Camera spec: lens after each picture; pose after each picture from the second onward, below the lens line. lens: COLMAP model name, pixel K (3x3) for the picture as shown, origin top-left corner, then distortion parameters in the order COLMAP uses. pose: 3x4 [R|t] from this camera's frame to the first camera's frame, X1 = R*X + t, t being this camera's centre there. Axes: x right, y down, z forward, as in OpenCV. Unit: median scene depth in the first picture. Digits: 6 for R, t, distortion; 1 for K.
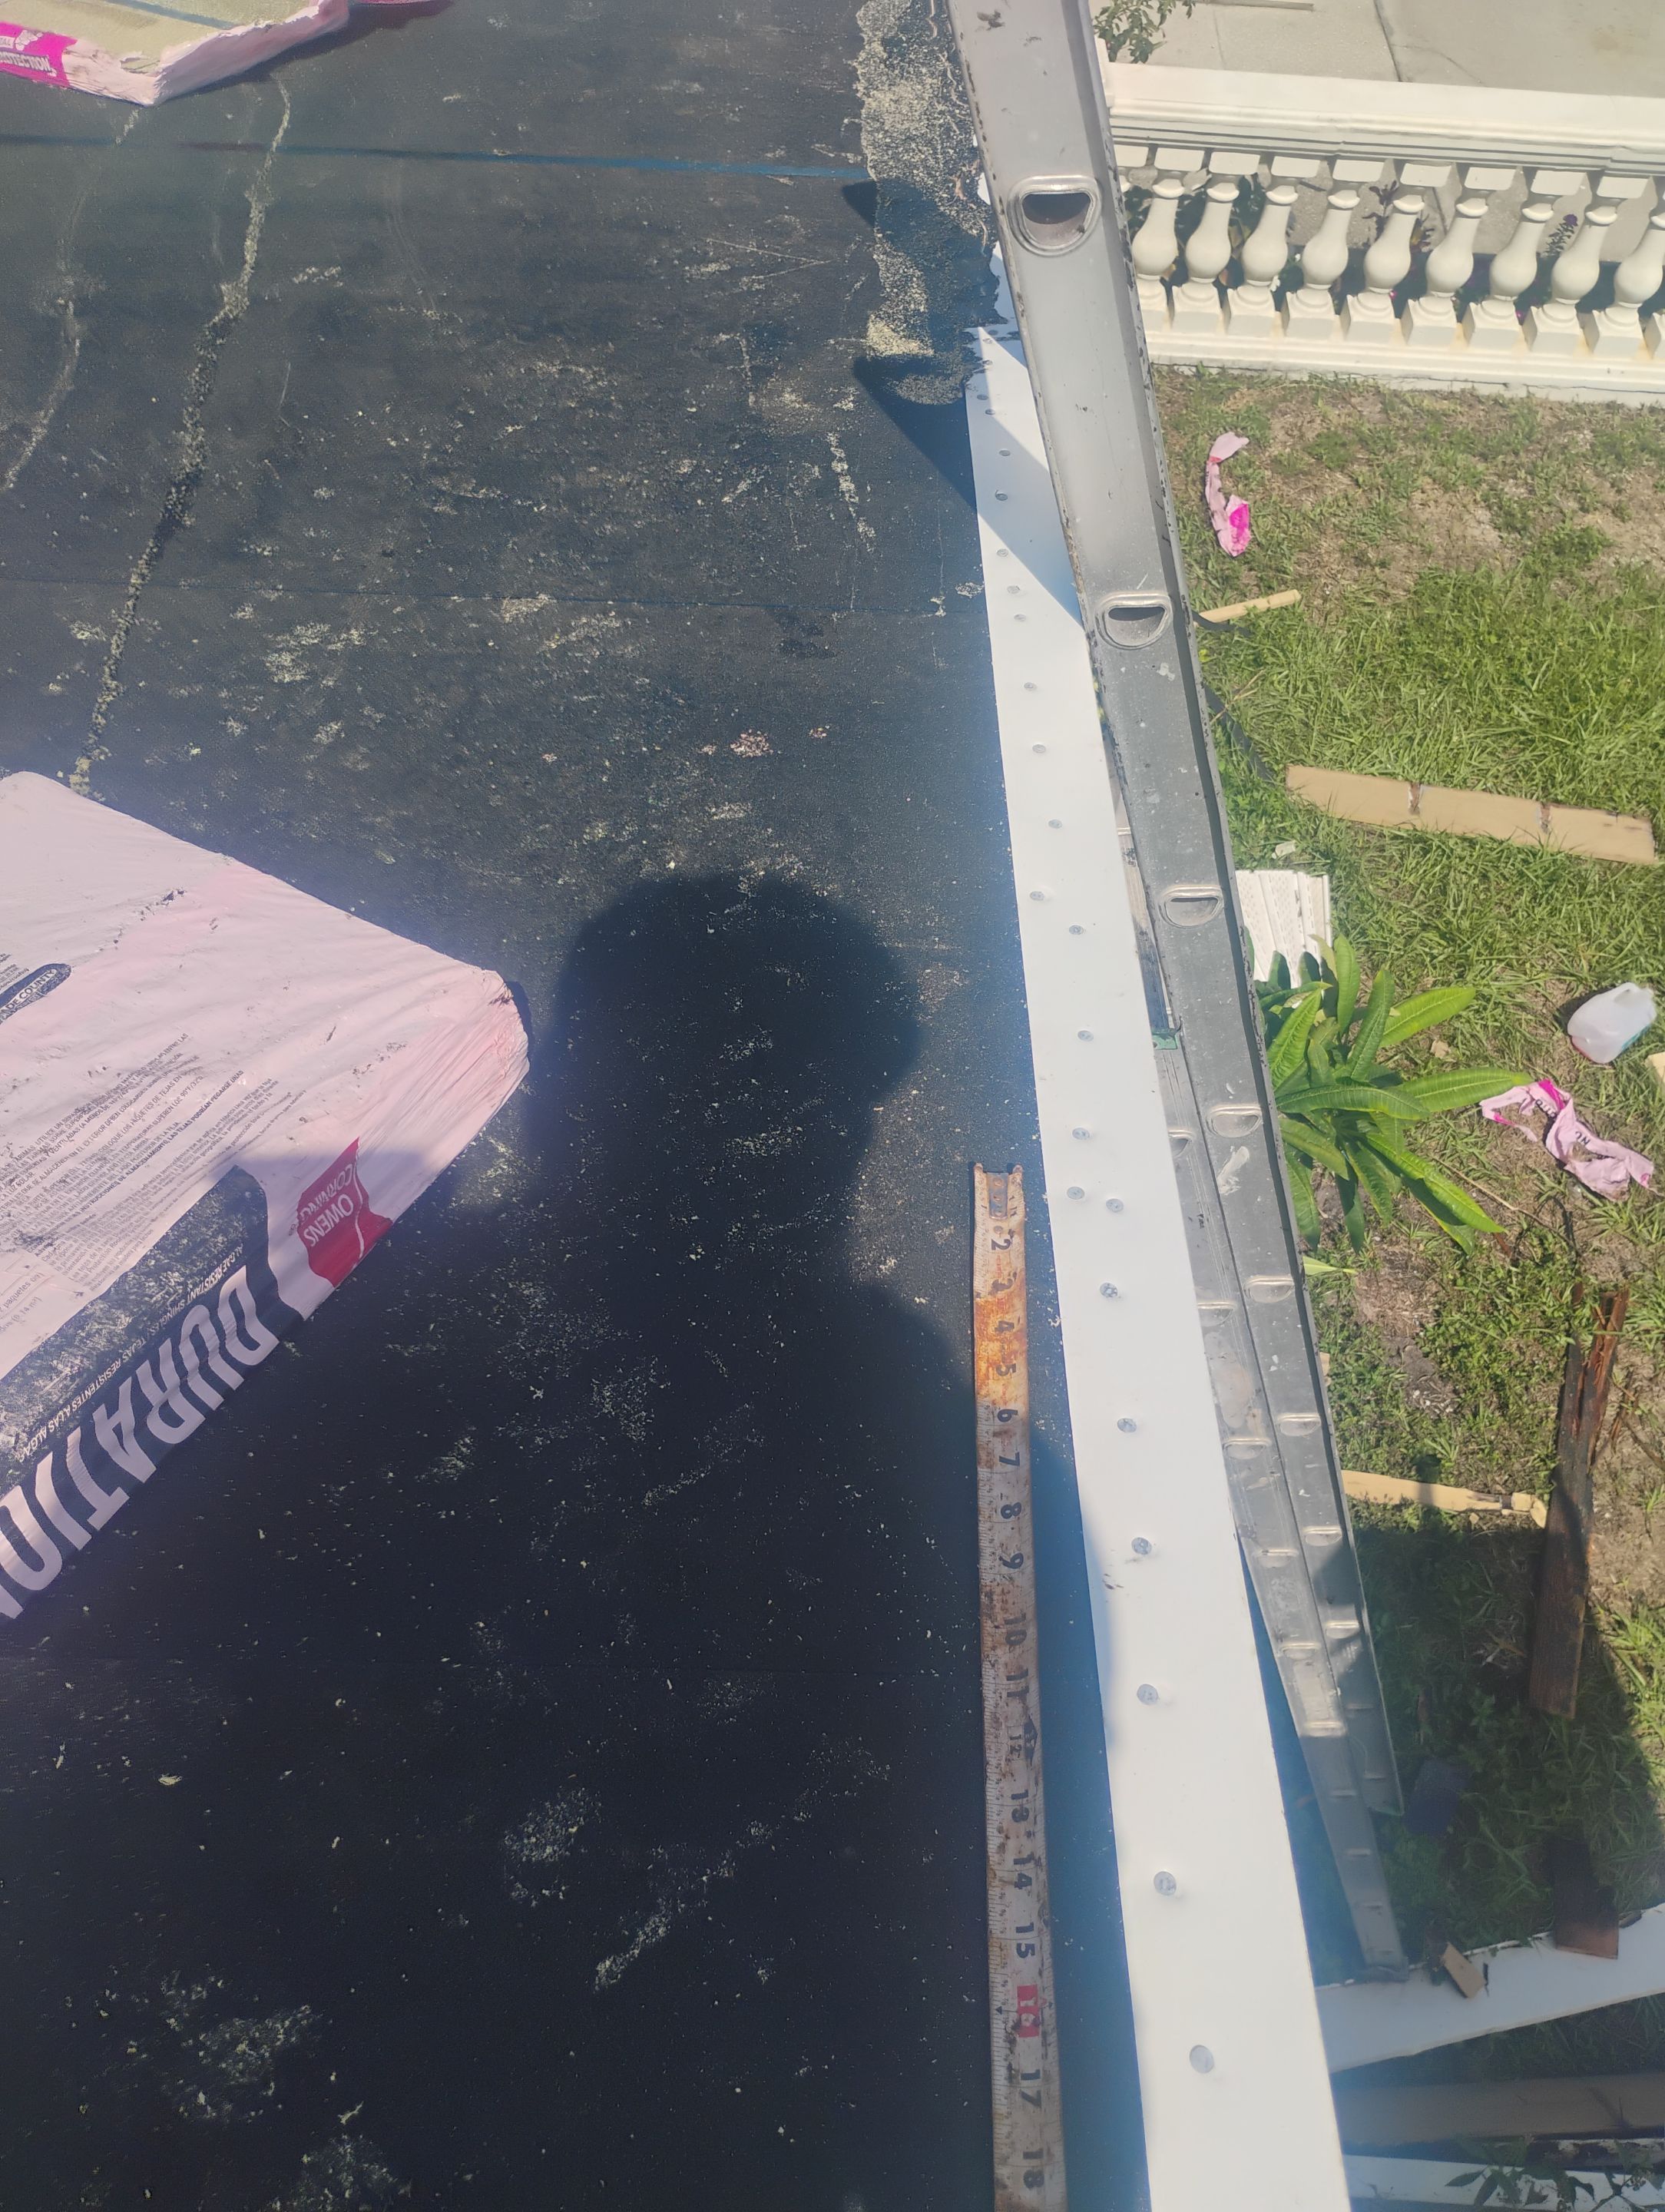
lens RADIAL K [[1684.6, 0, 832.5], [0, 1684.6, 1106.0], [0, 0, 1]] dist [0.057649, -0.084507]
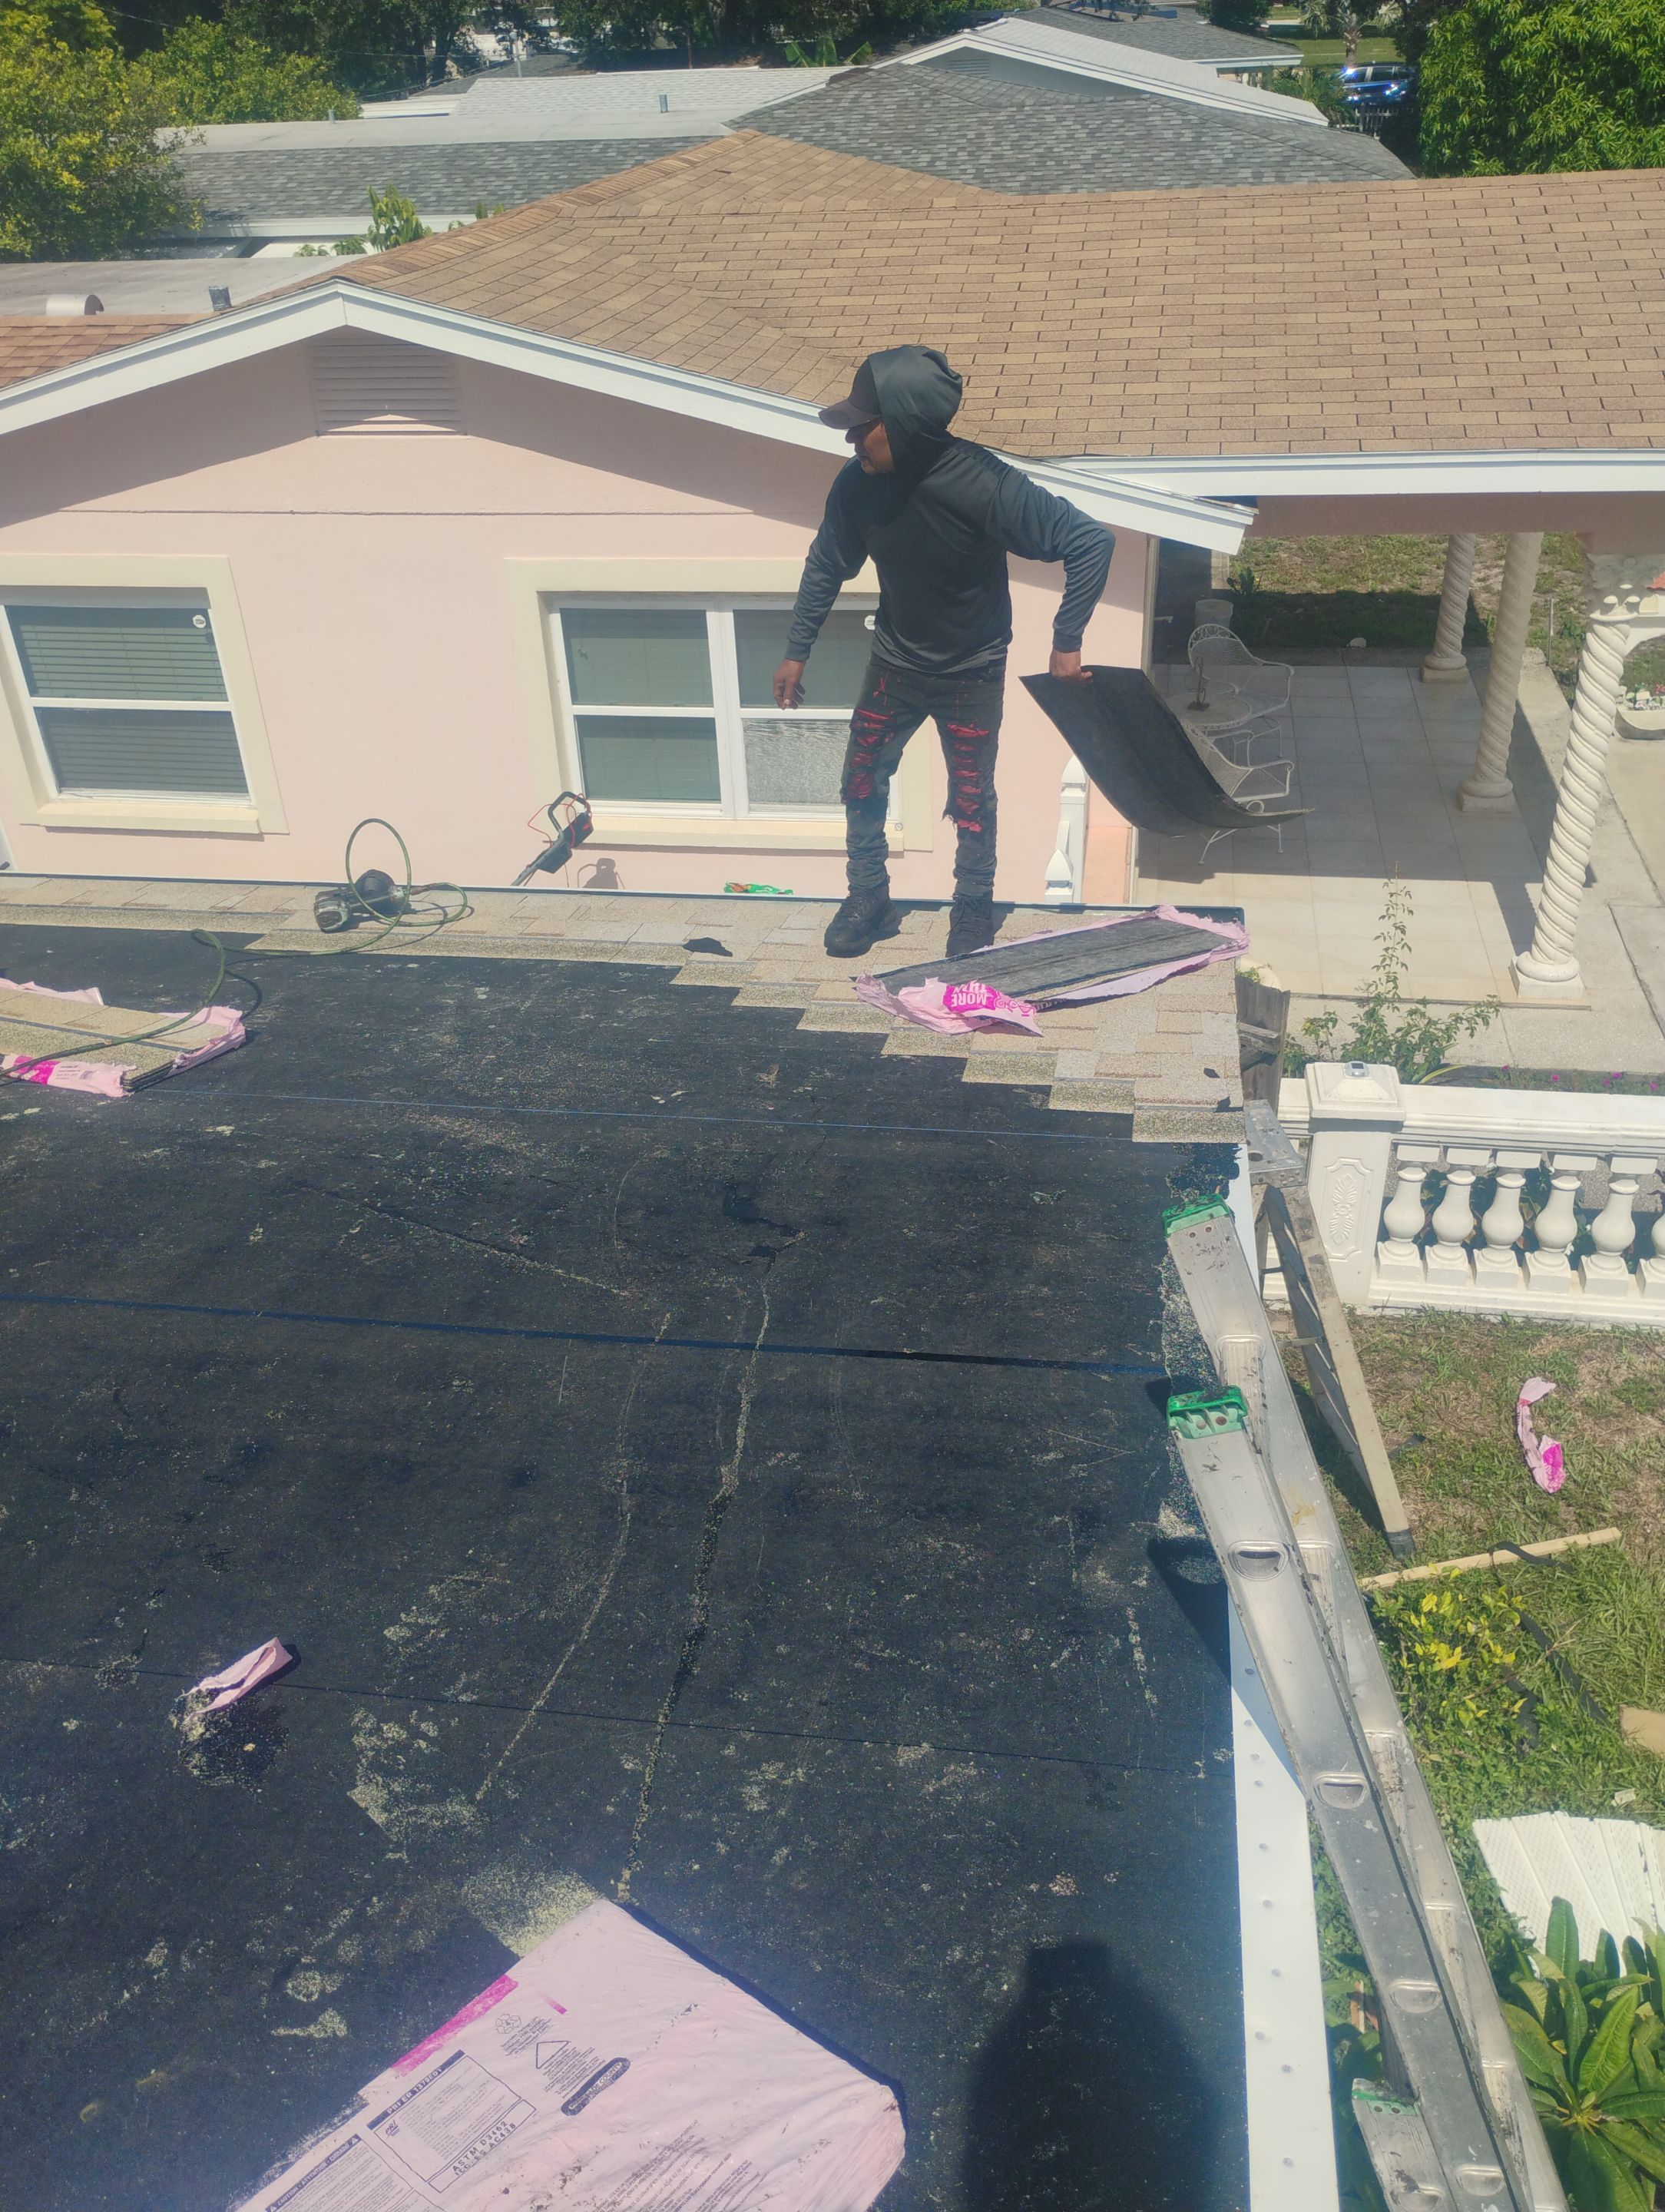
lens RADIAL K [[1801.9, 0, 857.4], [0, 1801.9, 1117.2], [0, 0, 1]] dist [0.066863, -0.095648]
pose [[0.983165, -0.004433, -0.182664, 0.052082], [-0.070831, 0.912287, -0.403380, -0.135626], [0.168430, 0.409527, 0.896615, -0.550716]]
